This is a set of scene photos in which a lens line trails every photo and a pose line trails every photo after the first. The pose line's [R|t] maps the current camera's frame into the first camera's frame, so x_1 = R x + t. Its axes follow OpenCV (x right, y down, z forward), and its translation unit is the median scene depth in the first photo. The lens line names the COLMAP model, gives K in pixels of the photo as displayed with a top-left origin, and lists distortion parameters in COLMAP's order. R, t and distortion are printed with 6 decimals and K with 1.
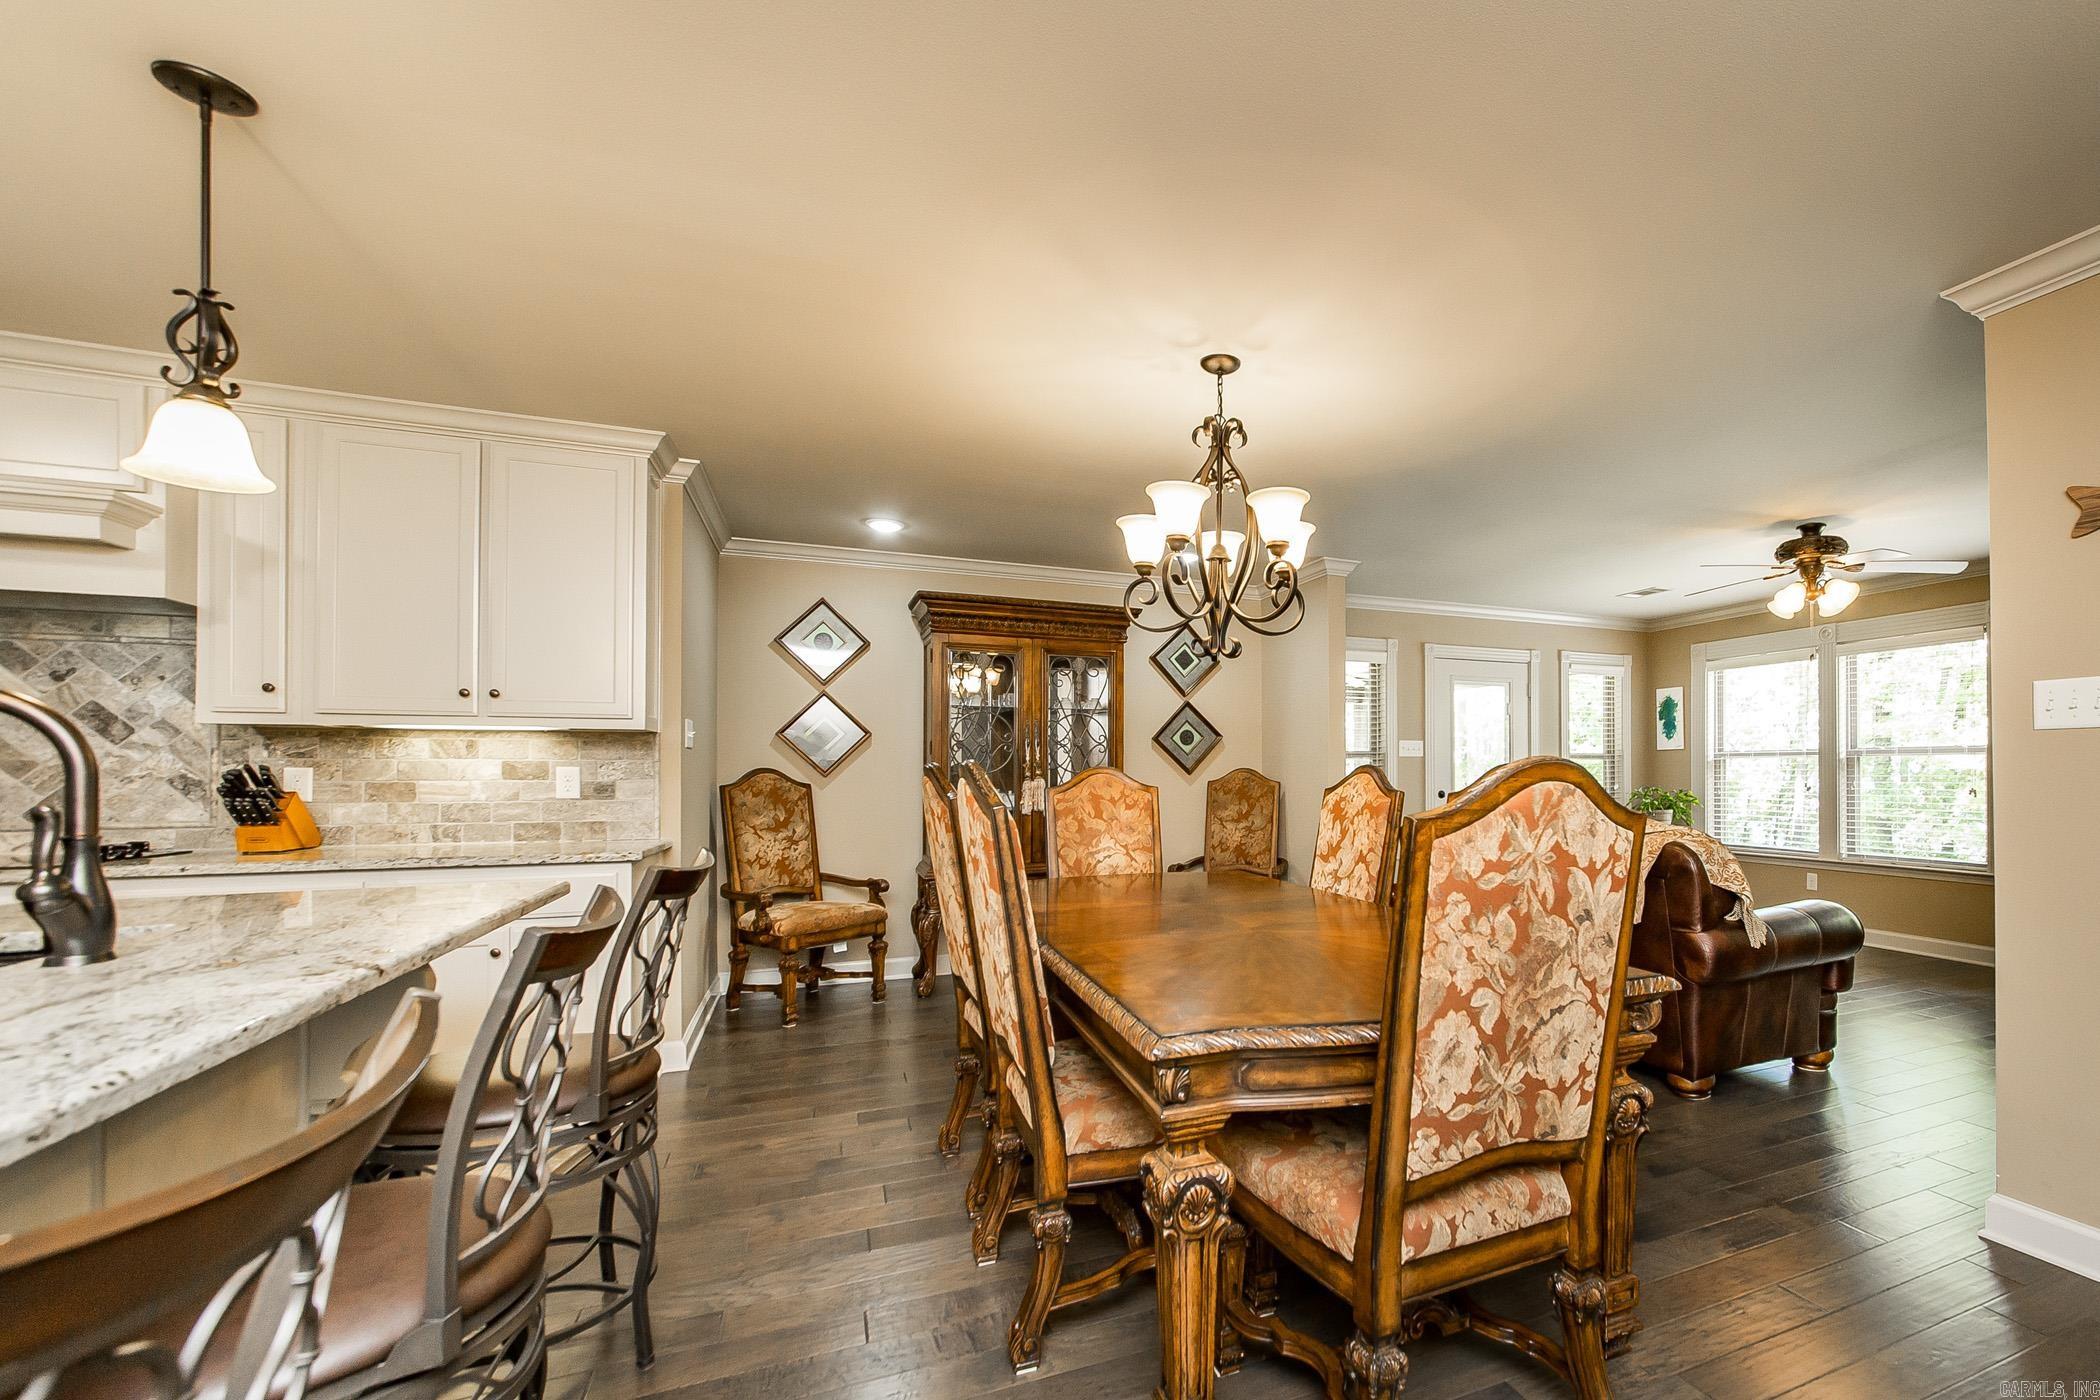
lens RADIAL K [[915.2, 0, 1231.9], [0, 915.2, 764.9], [0, 0, 1]] dist [-0.004547, 0.001704]
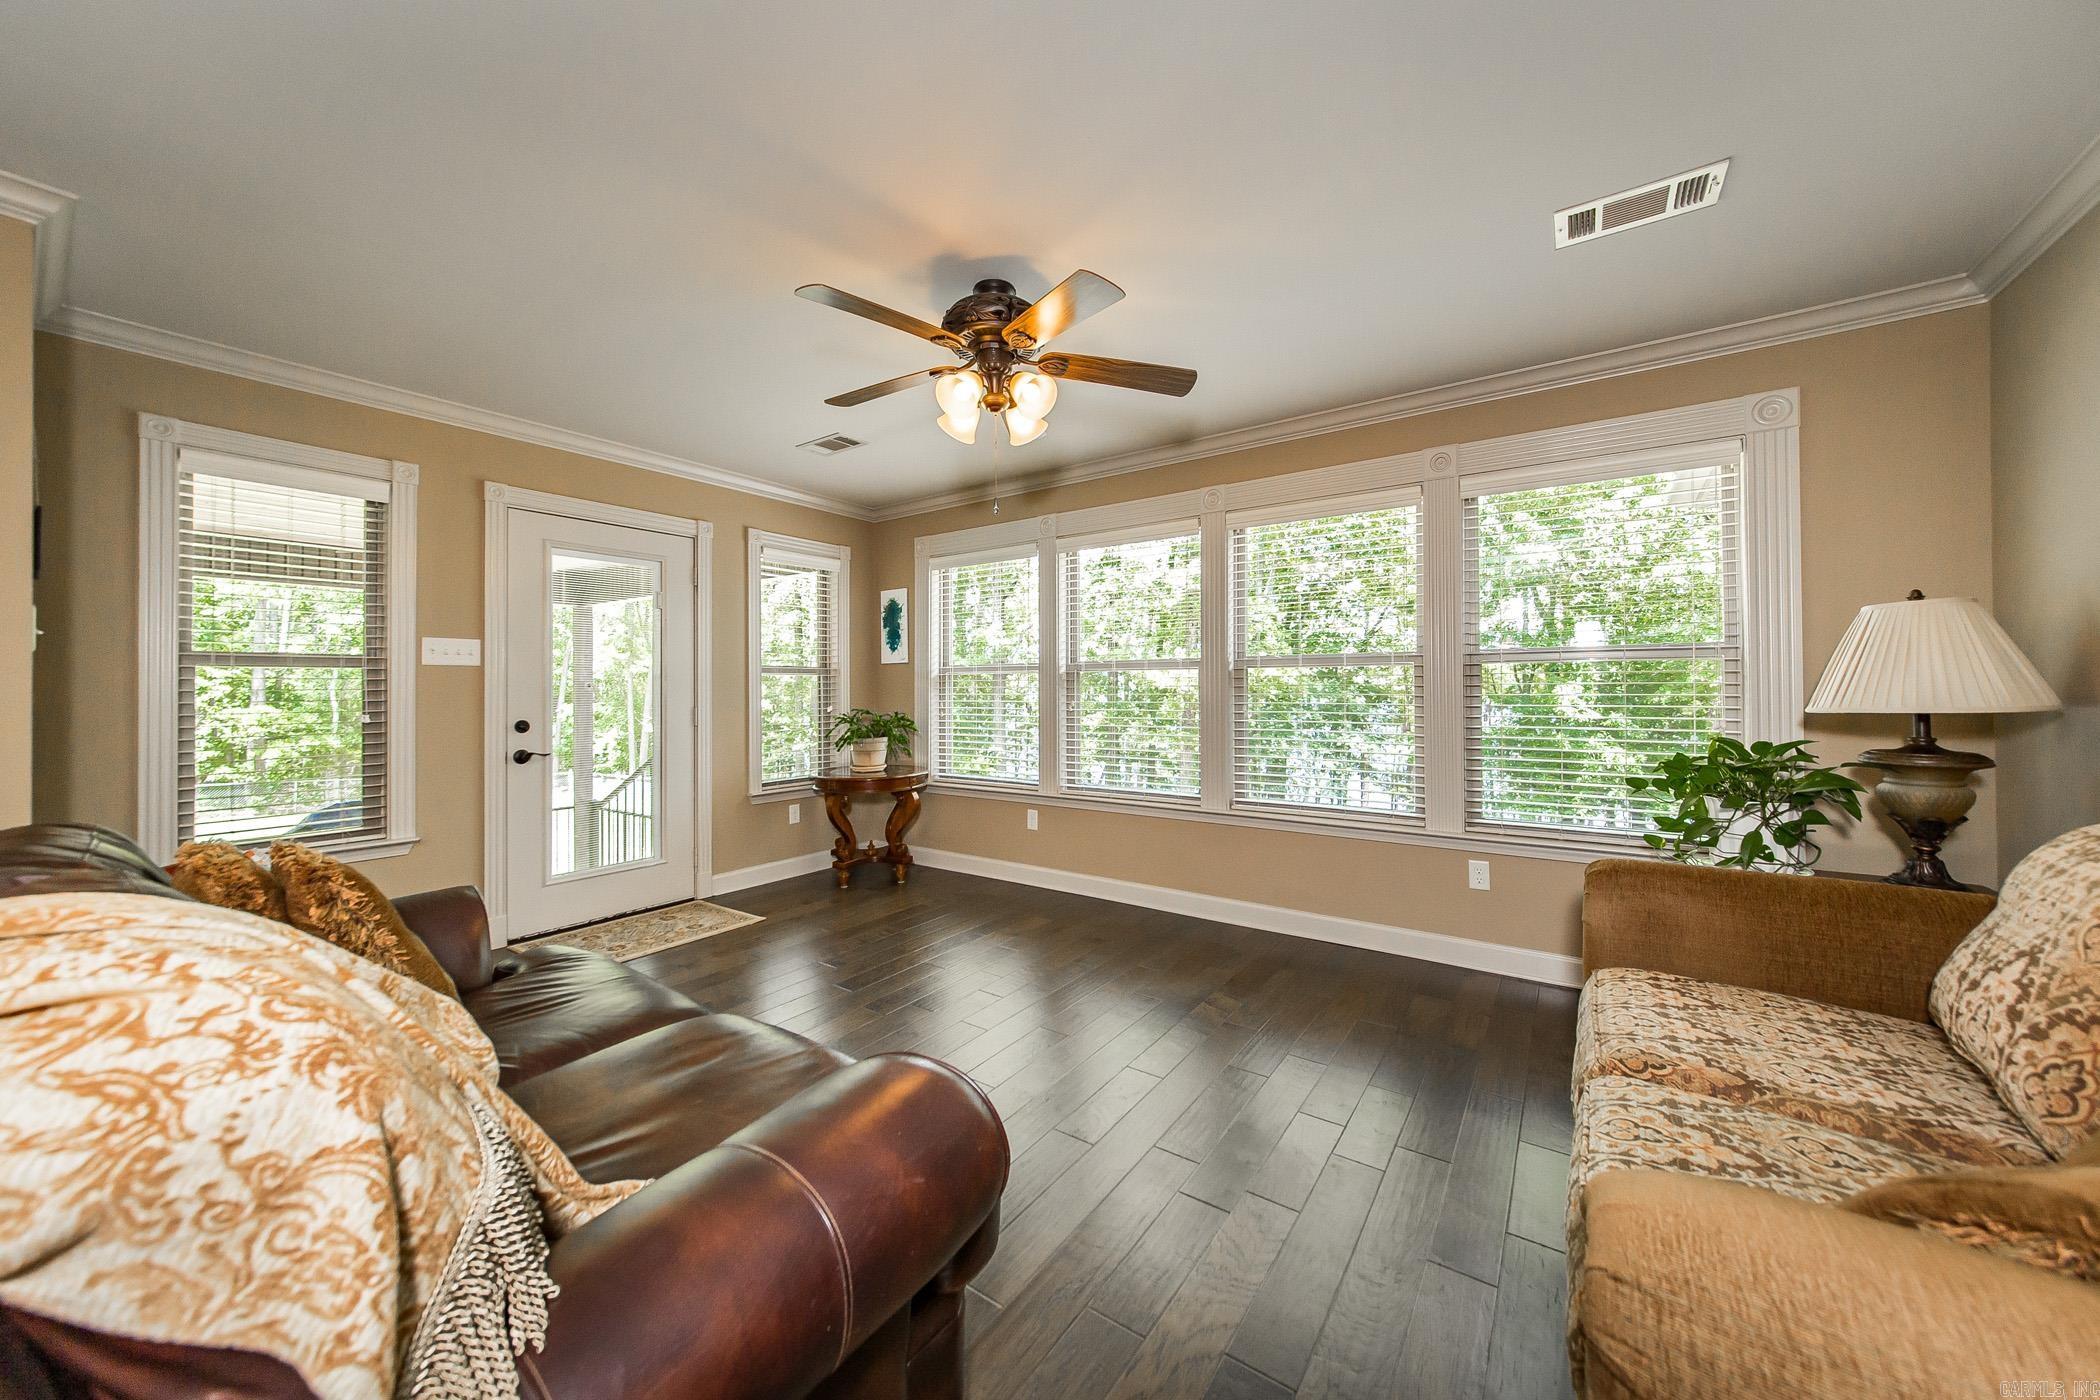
lens RADIAL K [[749.5, 0, 1051.2], [0, 749.5, 689.8], [0, 0, 1]] dist [-0.001481, 0.000324]
pose [[0.864030, 0.000367, 0.503440, 0.560124], [-0.001559, 0.999997, 0.001948, 0.011669], [-0.503438, -0.002468, 0.864028, 0.733097]]
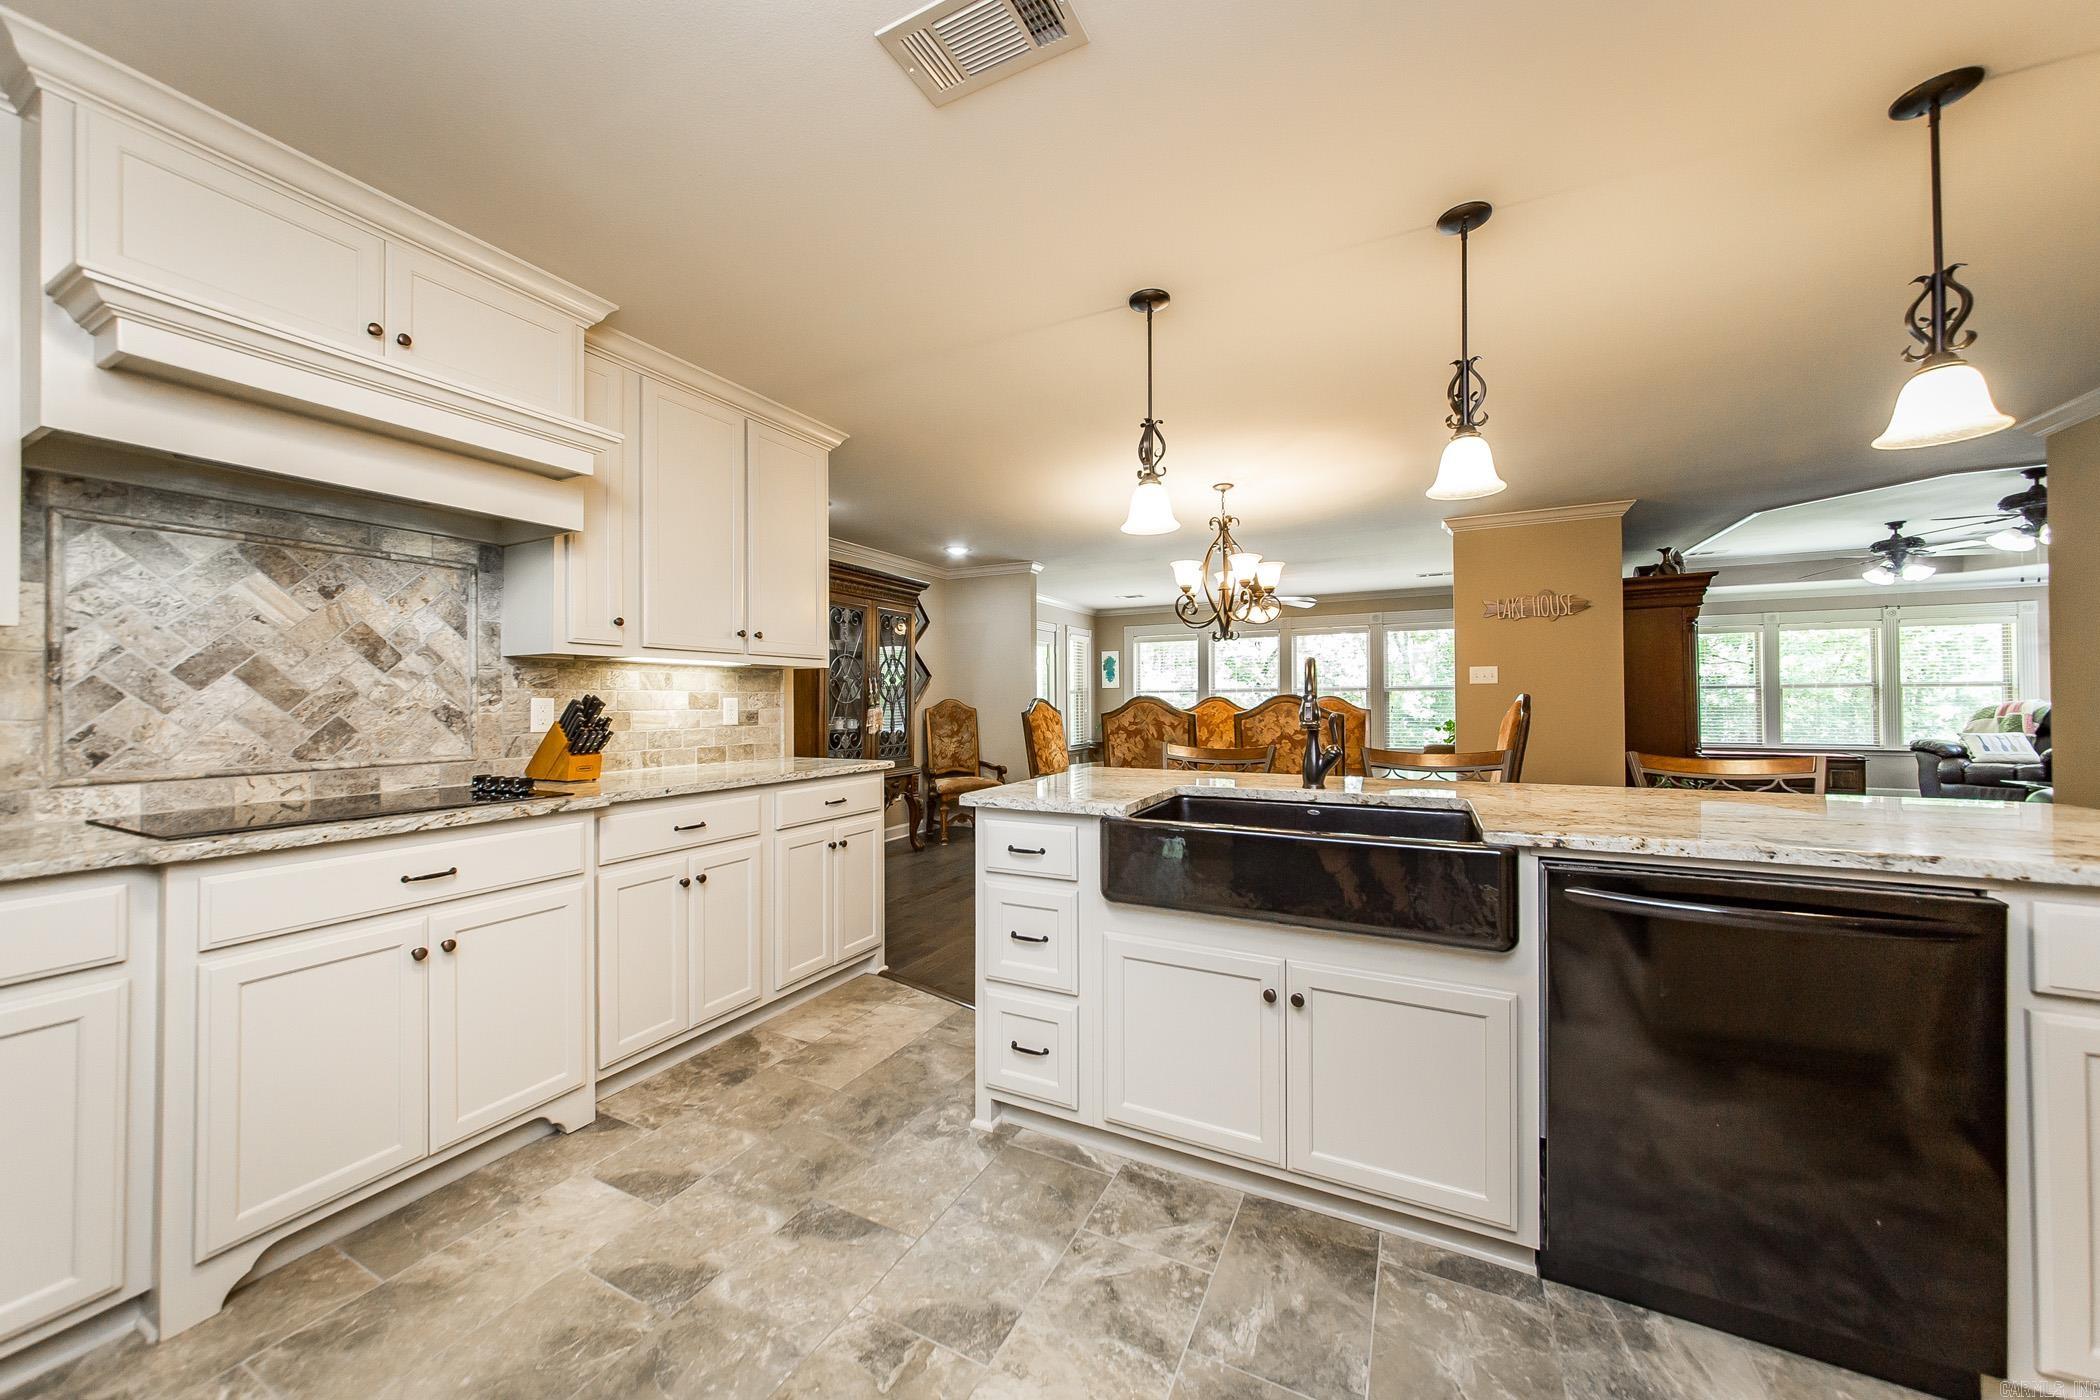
lens RADIAL K [[749.5, 0, 1034.7], [0, 749.5, 697.3], [0, 0, 1]] dist [-0.001481, 0.000324]
pose [[0.781639, 0.000535, 0.623731, -1.058745], [-0.000056, 1.000000, -0.000788, 0.002637], [-0.623731, 0.000581, 0.781639, 0.021012]]
